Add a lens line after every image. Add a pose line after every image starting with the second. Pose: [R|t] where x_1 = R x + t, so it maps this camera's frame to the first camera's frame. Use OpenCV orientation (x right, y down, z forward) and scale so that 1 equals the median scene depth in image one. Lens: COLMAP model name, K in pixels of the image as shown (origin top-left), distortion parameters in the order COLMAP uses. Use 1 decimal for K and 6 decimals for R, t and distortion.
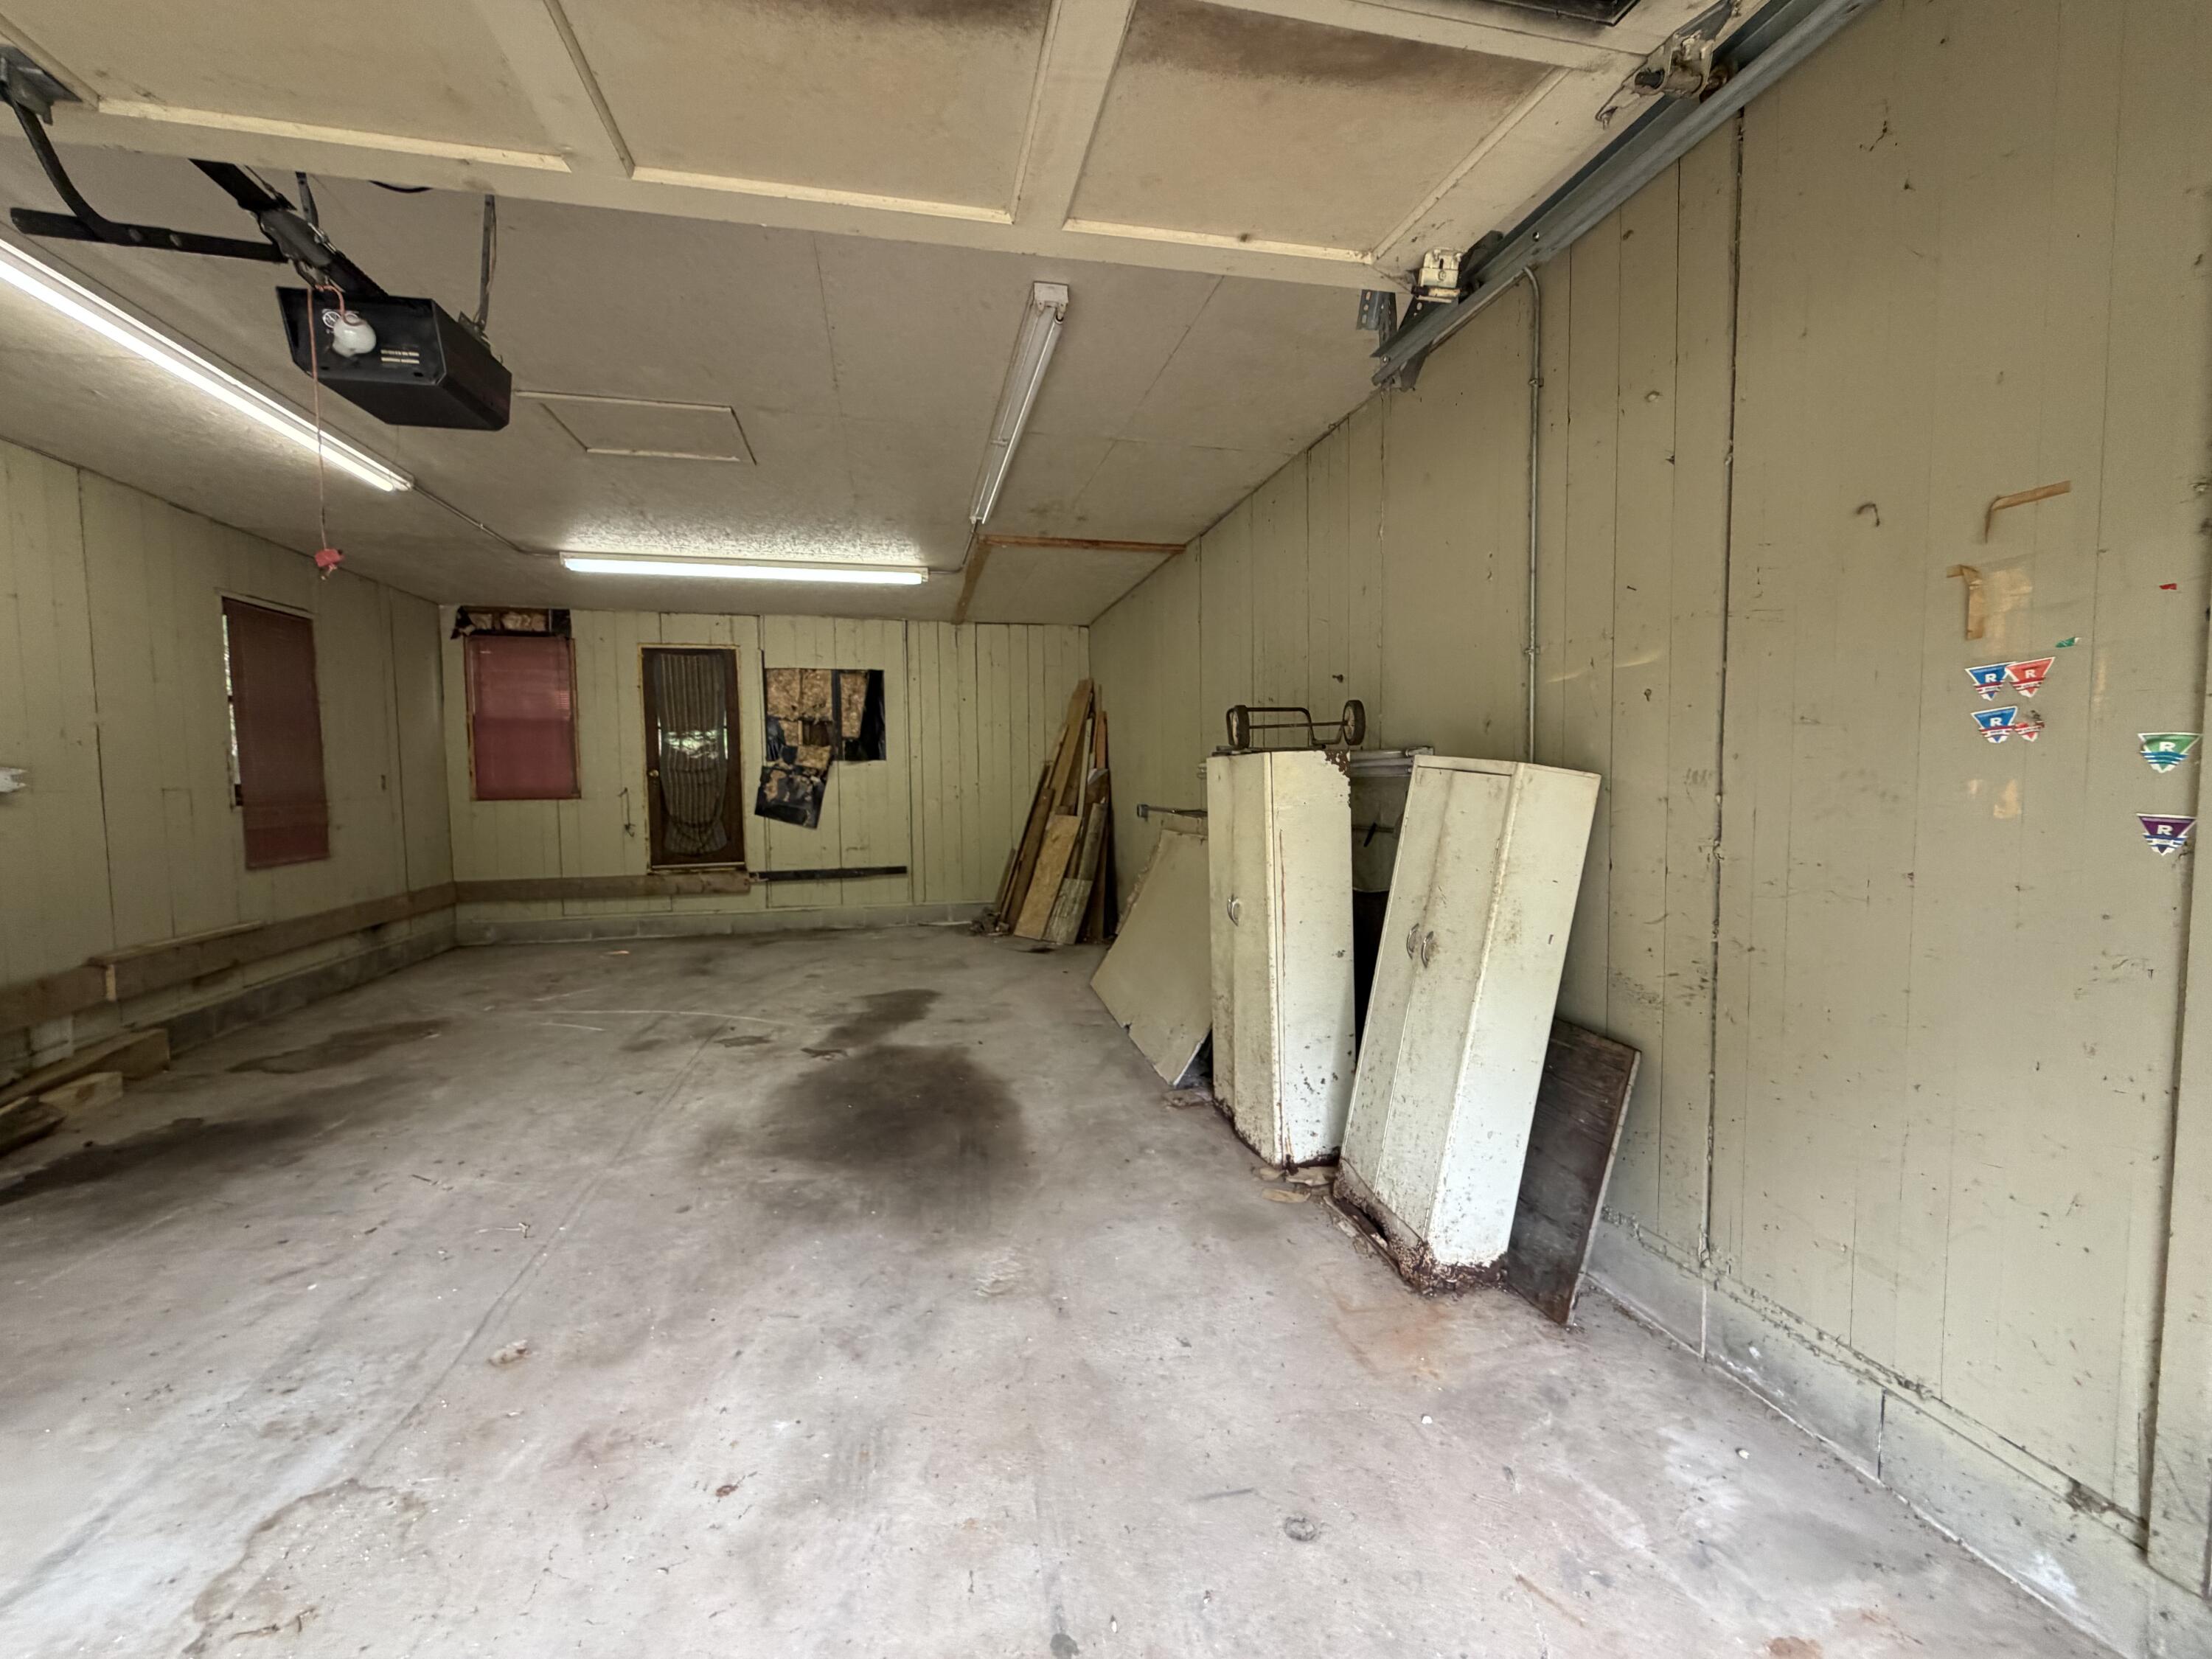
lens RADIAL K [[883.5, 0, 1100.0], [0, 883.5, 829.6], [0, 0, 1]] dist [0.000096, -0.000159]
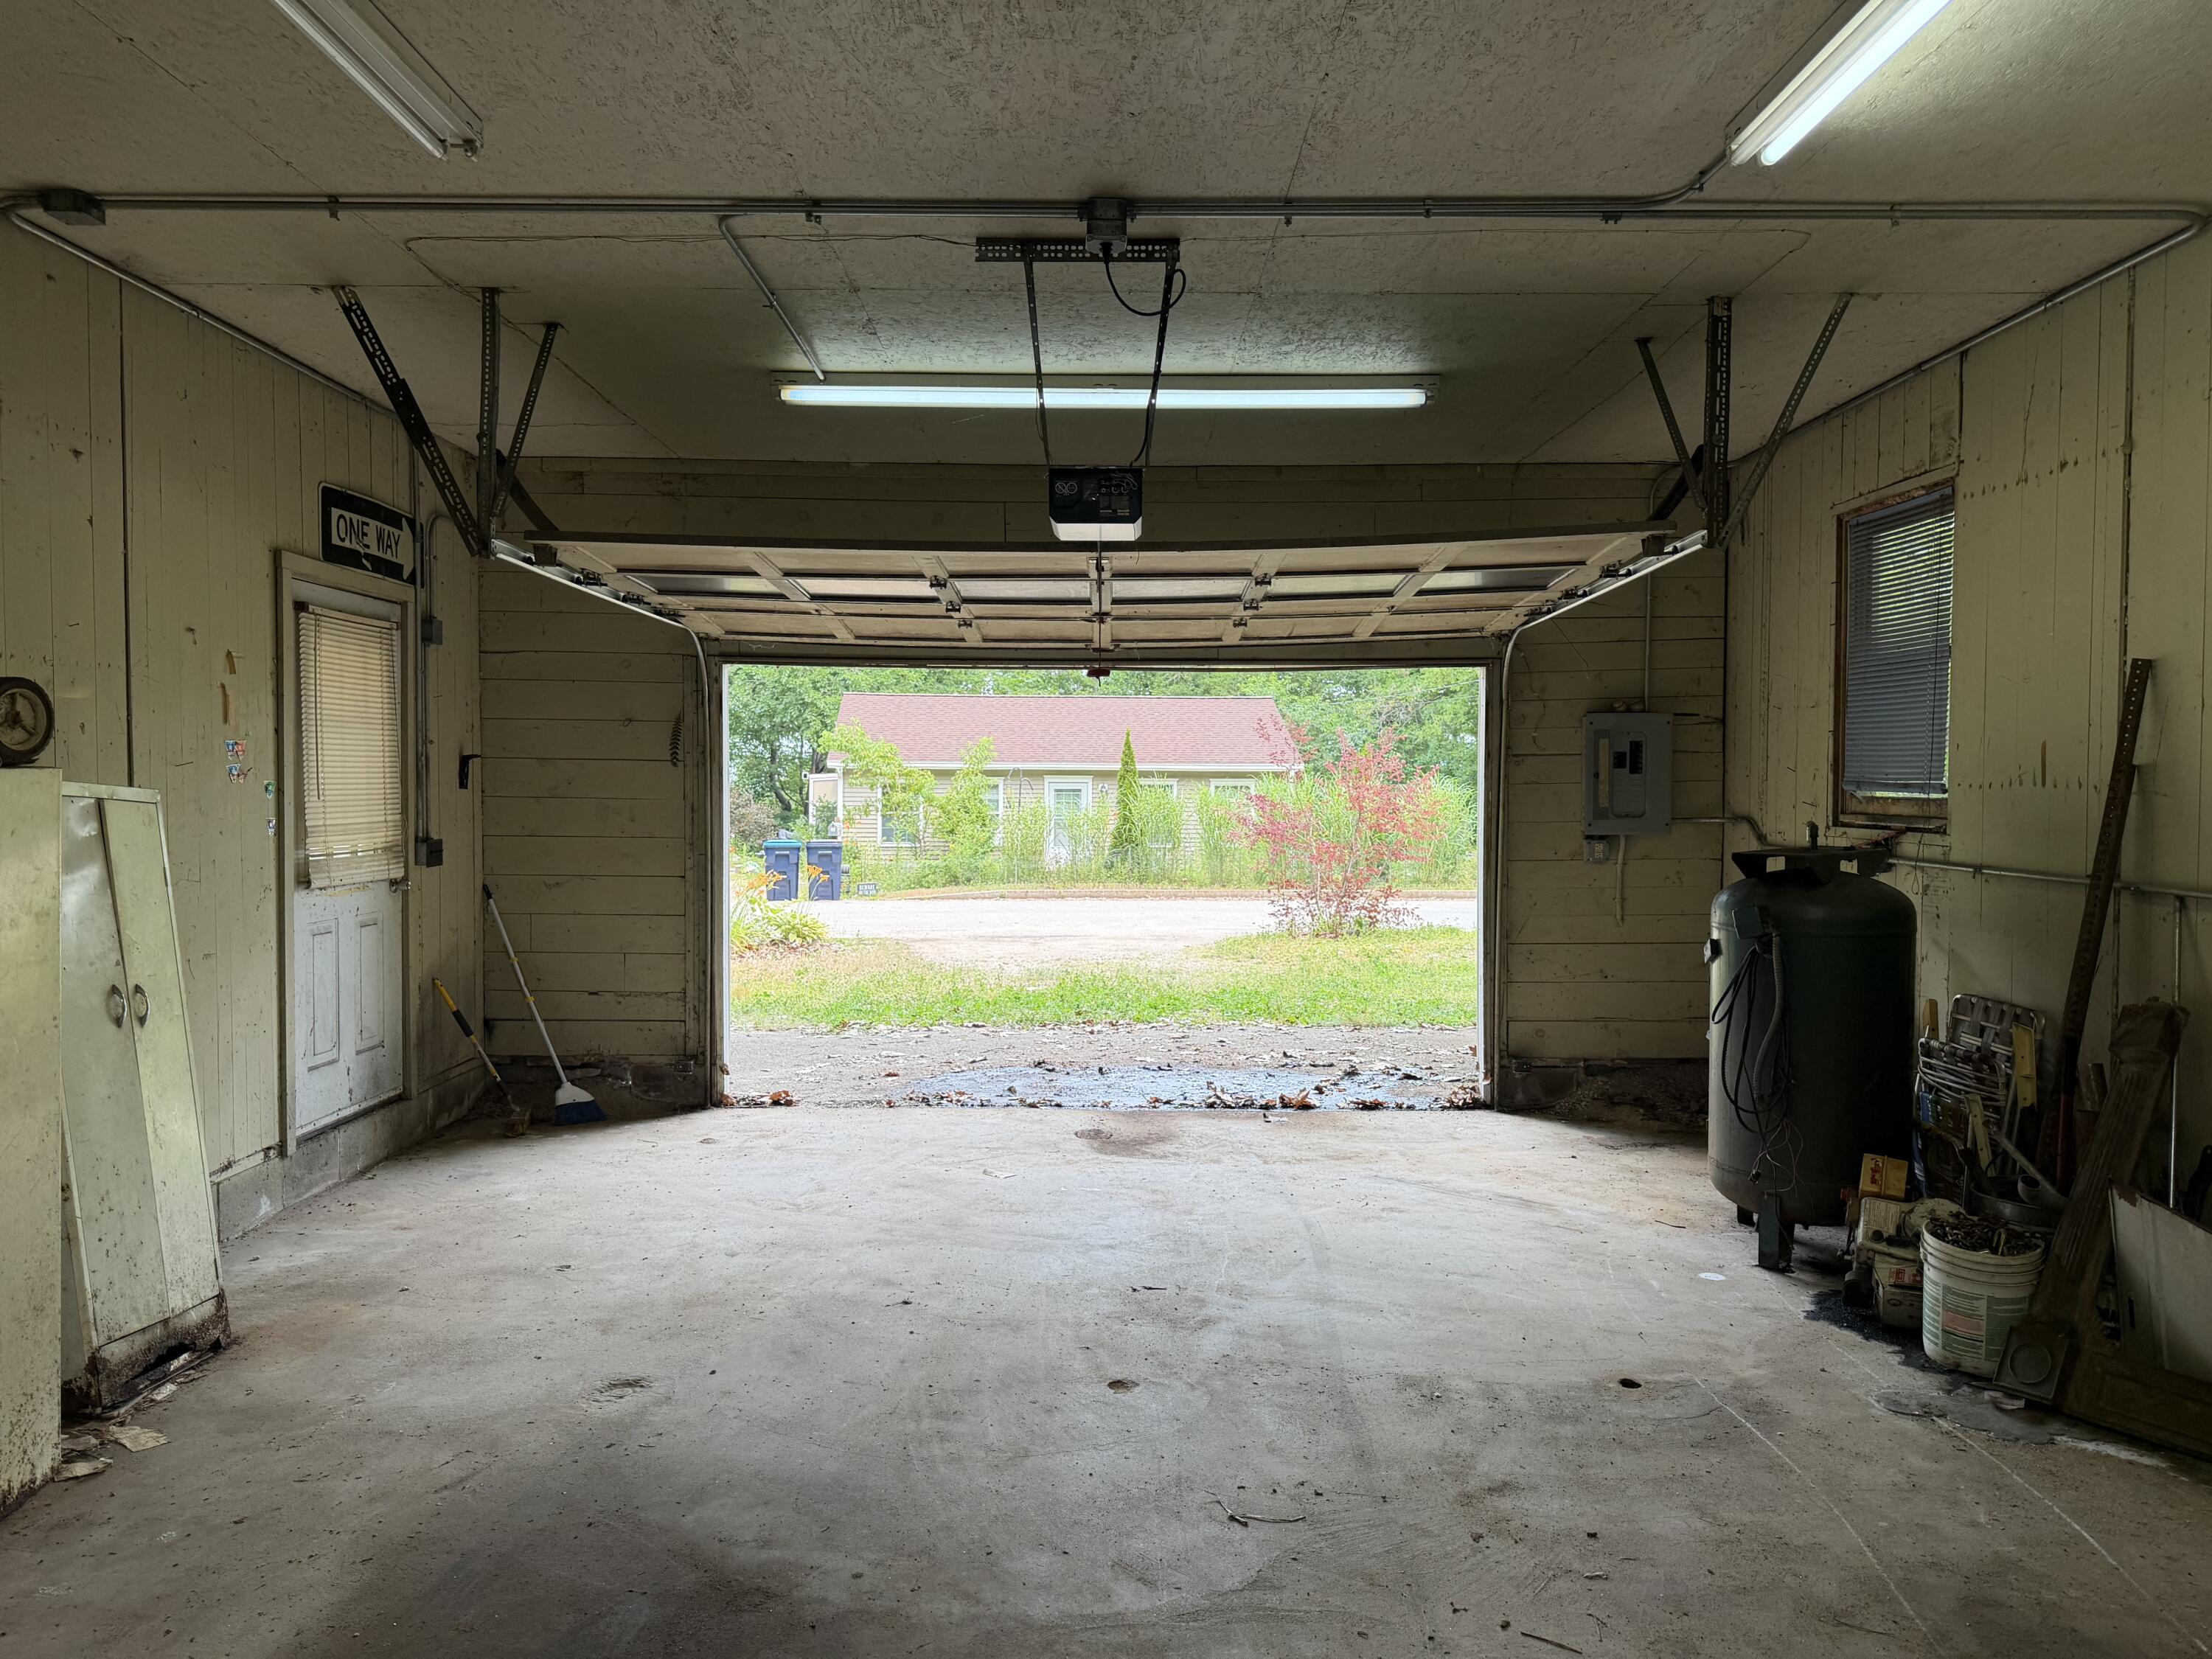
lens RADIAL K [[1540.7, 0, 1100.9], [0, 1540.7, 831.7], [0, 0, 1]] dist [-0.000608, -0.000247]
pose [[-0.975738, -0.002672, 0.218926, -0.944482], [0.017111, 0.995937, 0.088417, -0.163125], [-0.218273, 0.090018, -0.971727, 2.427217]]
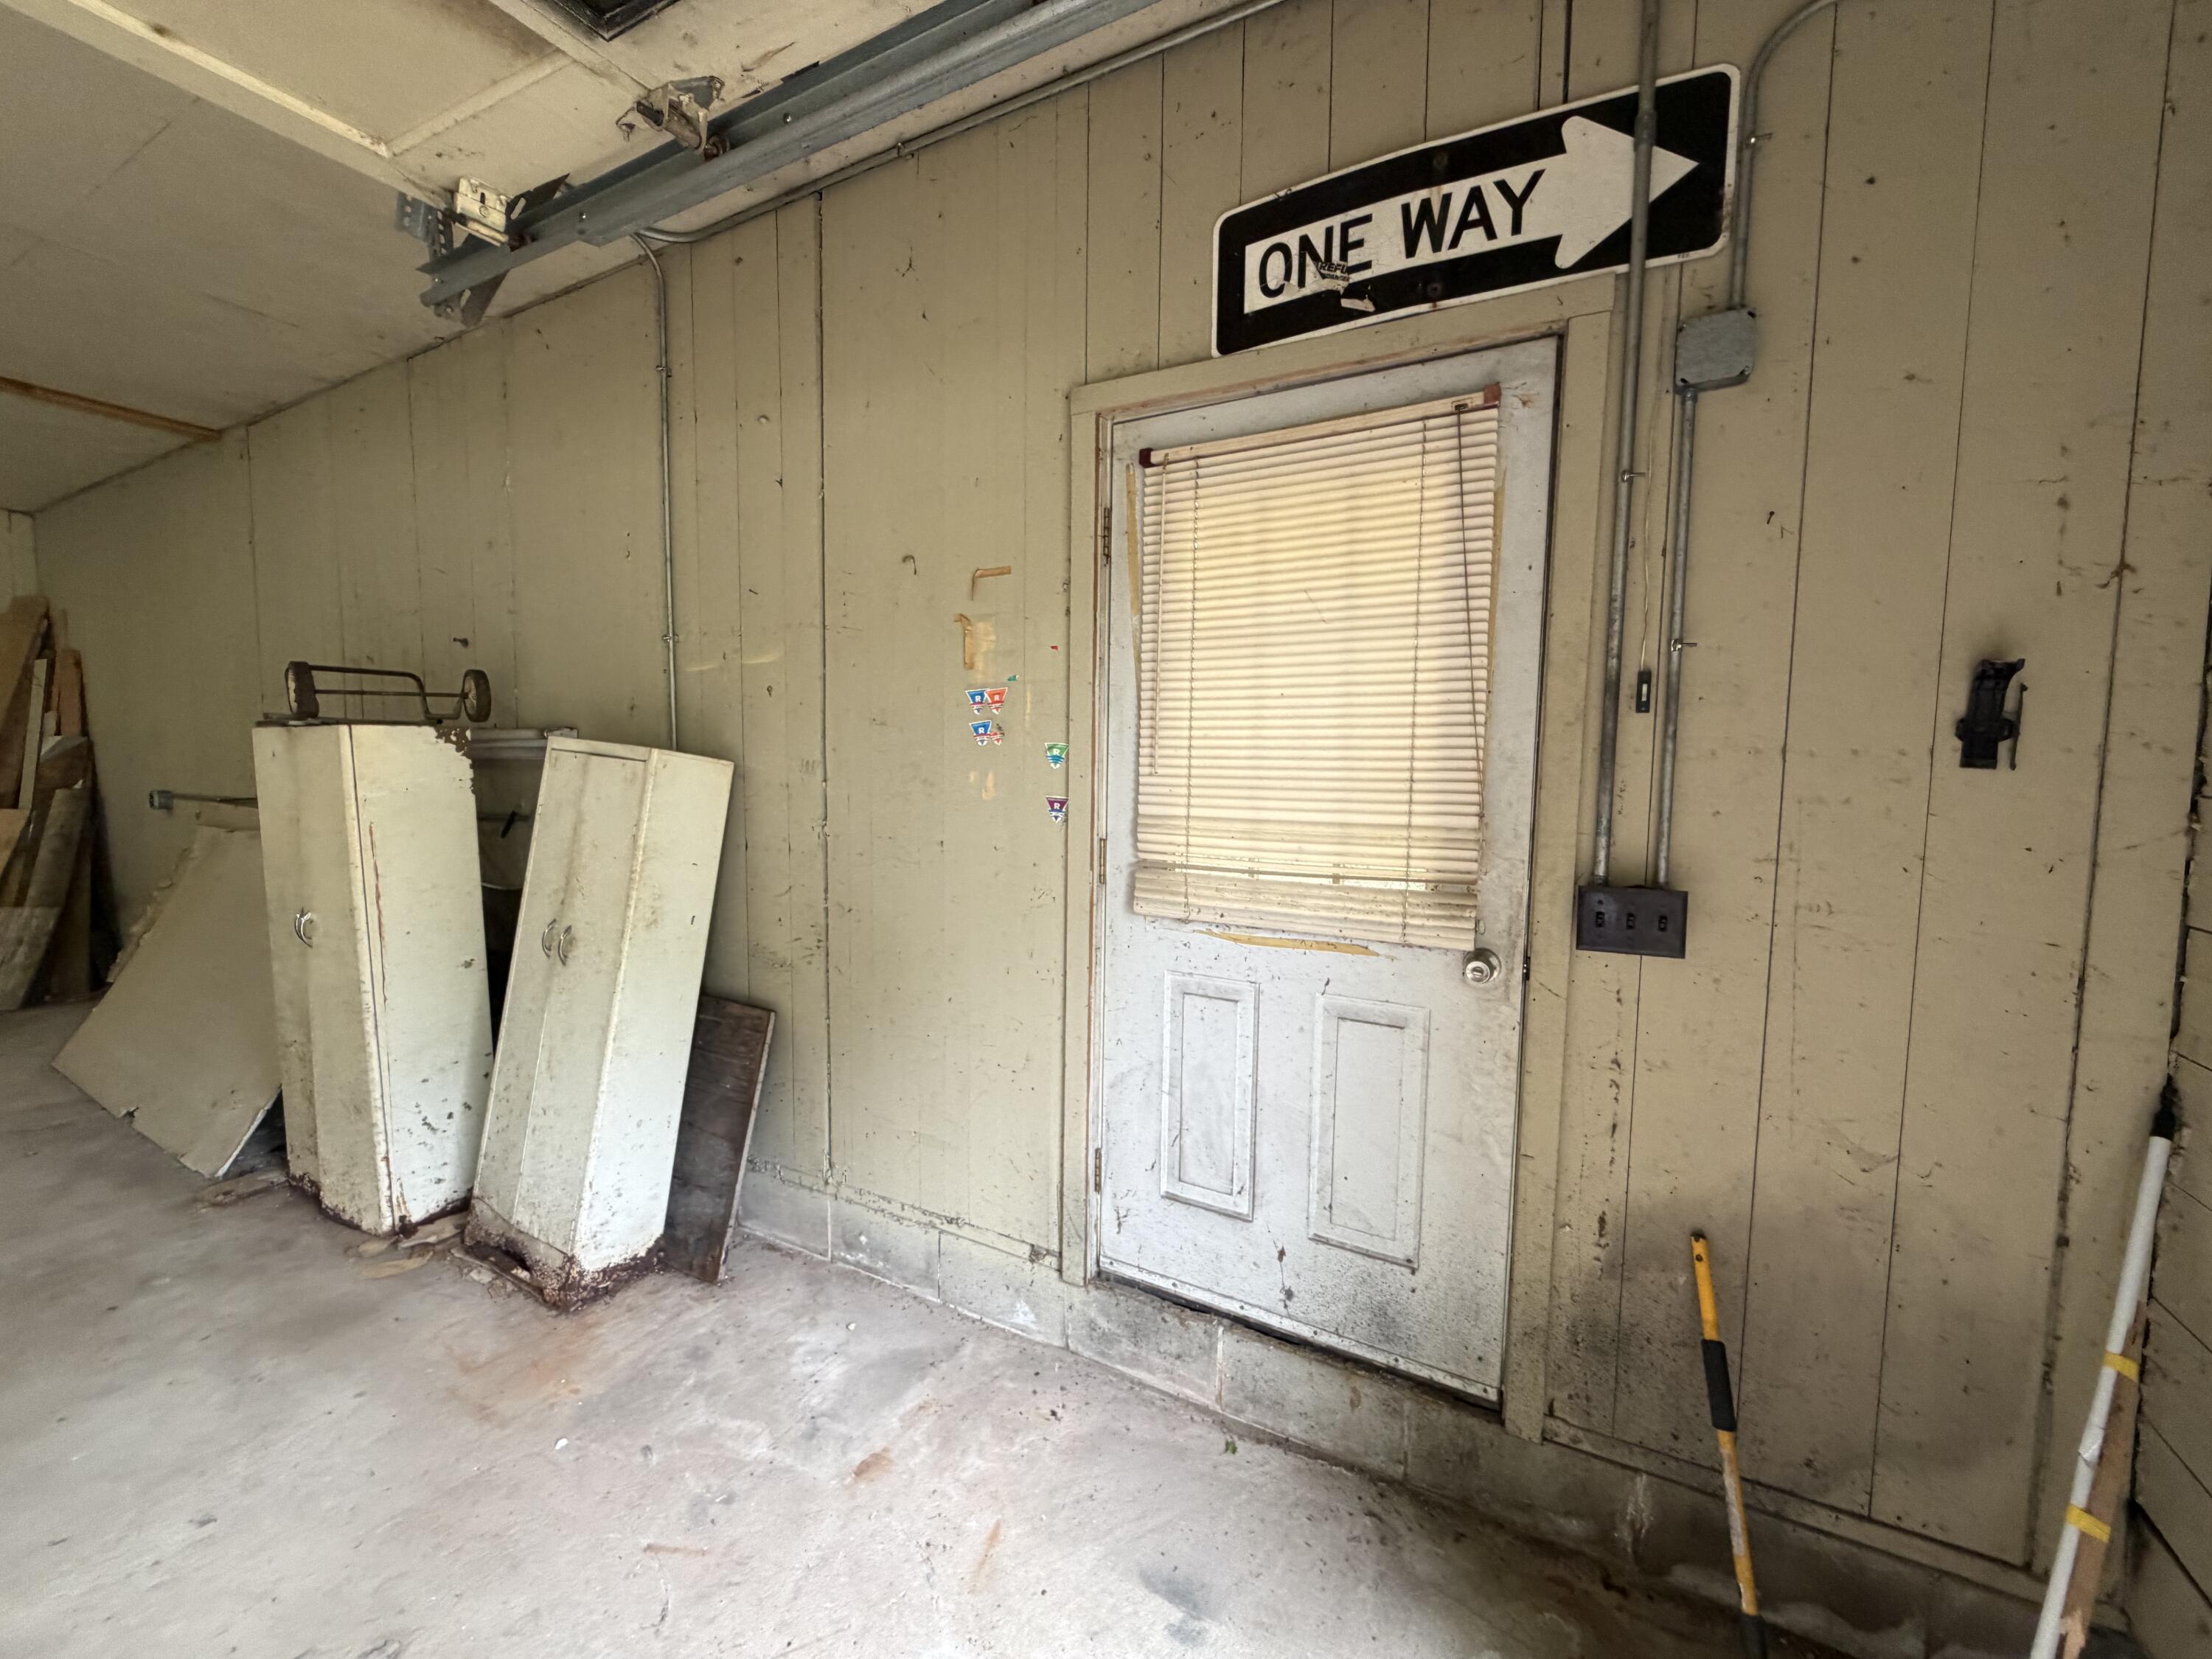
lens RADIAL K [[883.5, 0, 1103.1], [0, 883.5, 829.3], [0, 0, 1]] dist [0.000096, -0.000159]
pose [[0.664442, -0.035669, 0.746488, 0.060430], [0.023037, 0.999363, 0.027248, 0.000574], [-0.746985, -0.000908, 0.664841, -0.048005]]
